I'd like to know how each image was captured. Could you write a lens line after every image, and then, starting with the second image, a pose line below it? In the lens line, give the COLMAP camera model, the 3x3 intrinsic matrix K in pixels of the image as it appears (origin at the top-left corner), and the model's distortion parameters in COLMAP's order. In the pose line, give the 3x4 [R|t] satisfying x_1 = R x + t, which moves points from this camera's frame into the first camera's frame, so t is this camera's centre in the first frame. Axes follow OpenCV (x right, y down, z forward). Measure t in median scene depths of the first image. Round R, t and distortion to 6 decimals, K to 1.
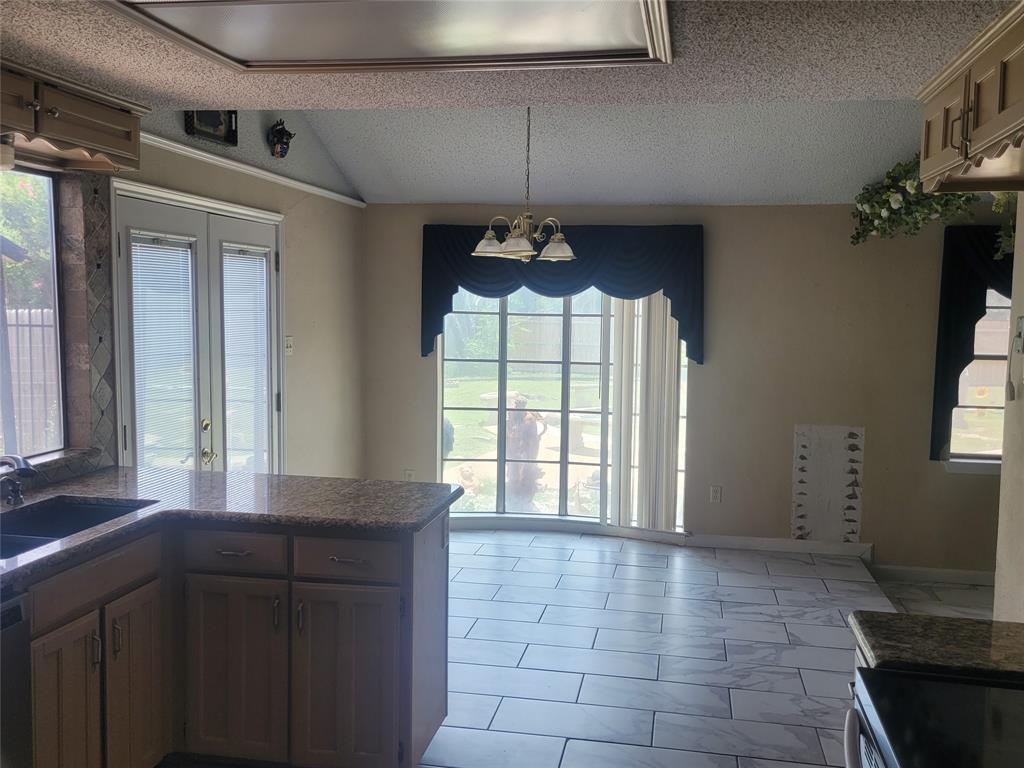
lens RADIAL K [[958.9, 0, 512.0], [0, 958.9, 384.0], [0, 0, 1]] dist [0.044014, 0.001735]
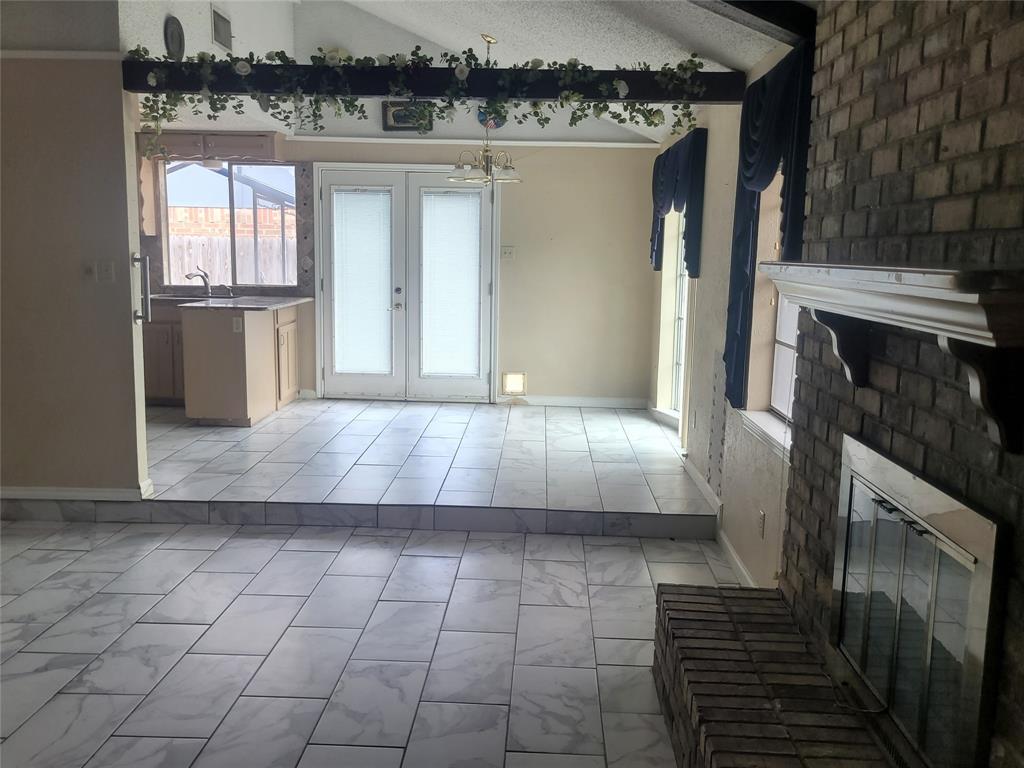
lens RADIAL K [[958.9, 0, 512.0], [0, 958.9, 384.0], [0, 0, 1]] dist [0.044014, 0.001735]
pose [[0.152776, 0.133744, -0.979169, 1.878242], [-0.099650, 0.987835, 0.119380, -0.025207], [0.983224, 0.079336, 0.164246, 1.146461]]
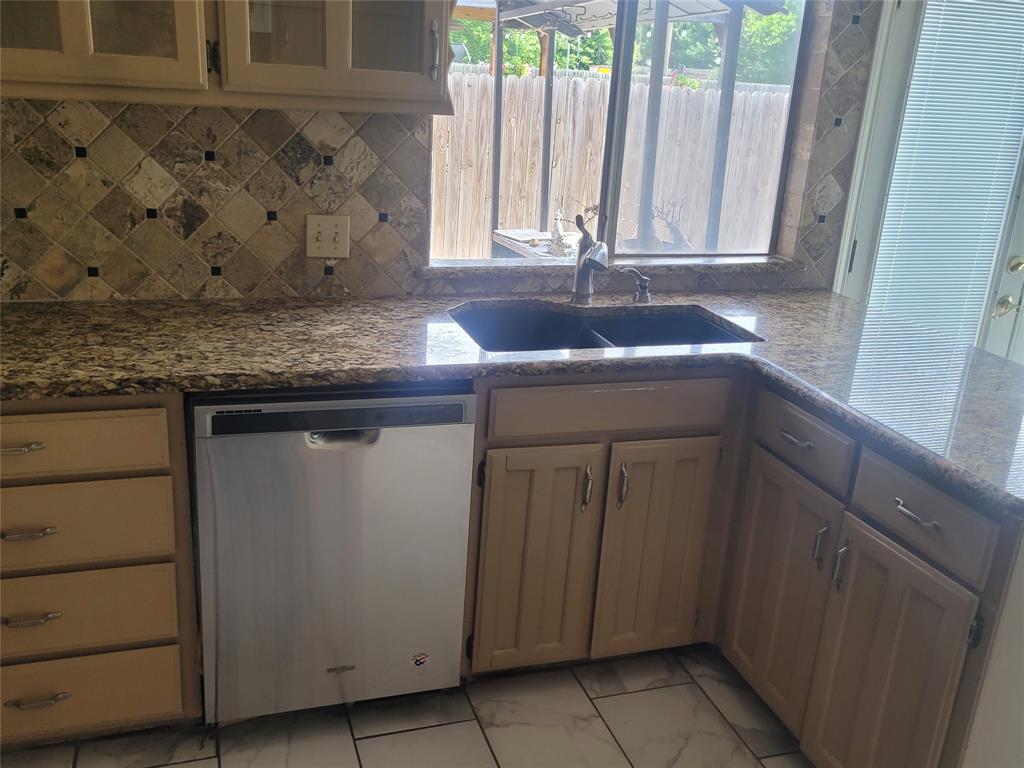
lens RADIAL K [[958.9, 0, 512.0], [0, 958.9, 384.0], [0, 0, 1]] dist [0.044014, 0.001735]
pose [[0.485627, 0.291188, -0.824243, 0.144233], [-0.128565, 0.956428, 0.262138, -0.014989], [0.864660, -0.021332, 0.501904, 0.392485]]
